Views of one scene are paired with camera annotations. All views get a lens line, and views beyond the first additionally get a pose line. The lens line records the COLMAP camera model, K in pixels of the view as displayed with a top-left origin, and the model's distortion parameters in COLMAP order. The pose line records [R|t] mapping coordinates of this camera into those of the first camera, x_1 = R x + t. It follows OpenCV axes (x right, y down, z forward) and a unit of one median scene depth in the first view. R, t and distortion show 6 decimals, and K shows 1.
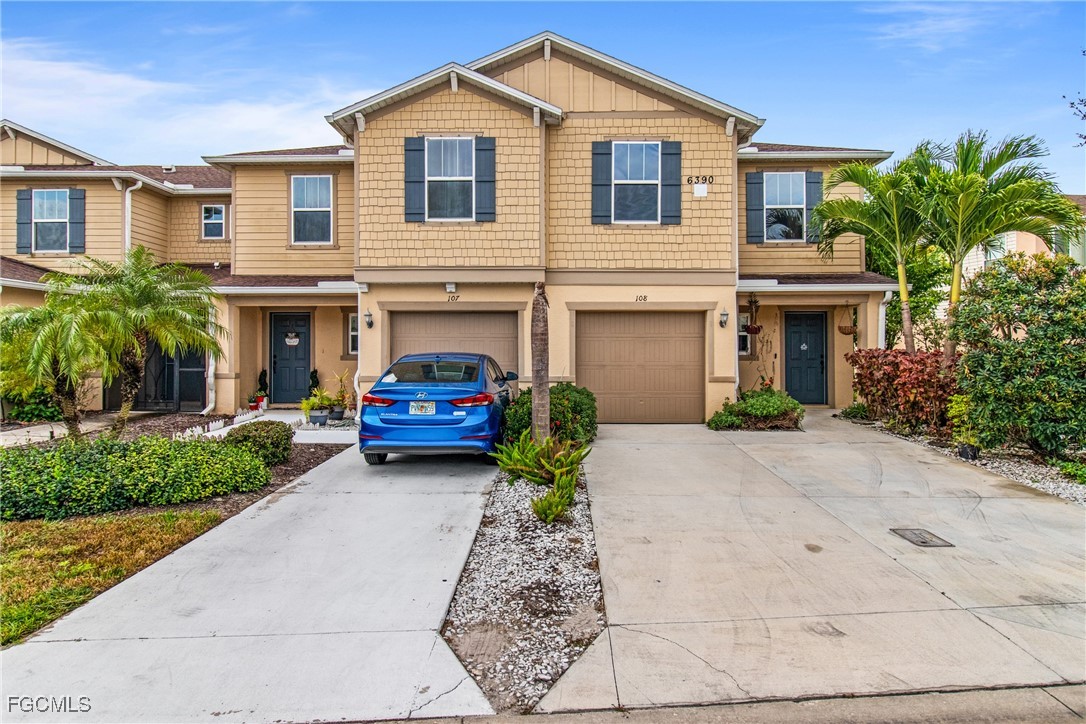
lens RADIAL K [[666.4, 0, 544.2], [0, 666.4, 363.9], [0, 0, 1]] dist [0.000665, 0.001079]
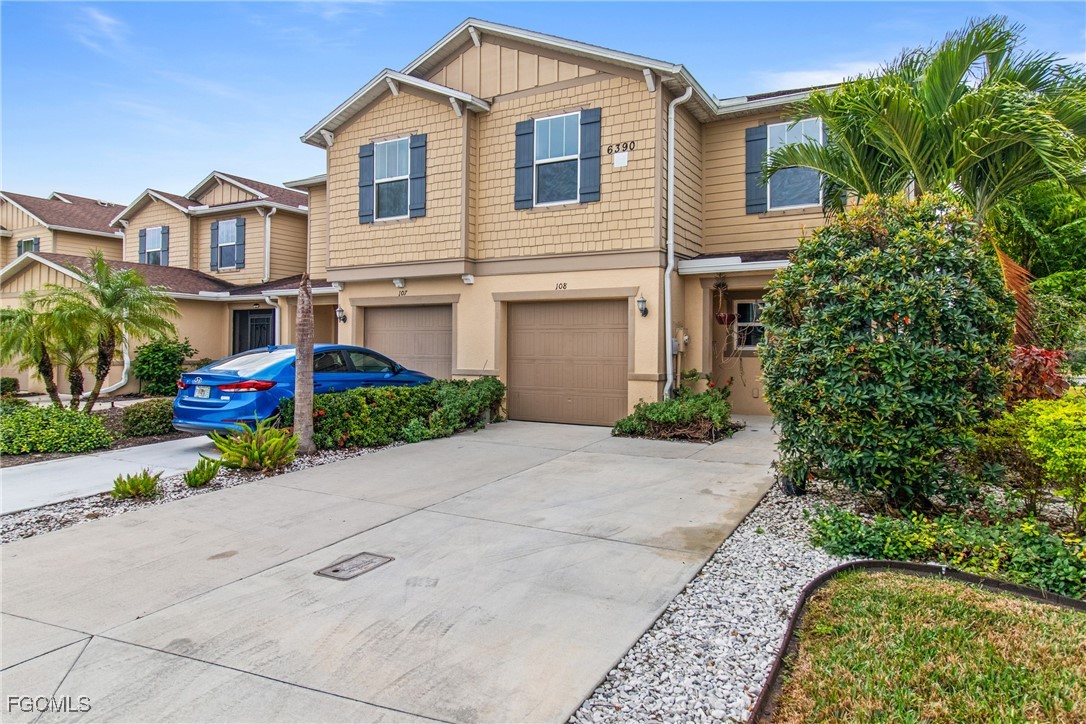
lens RADIAL K [[666.4, 0, 543.6], [0, 666.4, 356.4], [0, 0, 1]] dist [0.000665, 0.001079]
pose [[0.881246, 0.011179, -0.472525, 0.558700], [-0.014900, 0.999880, -0.004132, 0.001887], [0.472422, 0.010682, 0.881308, 0.187275]]
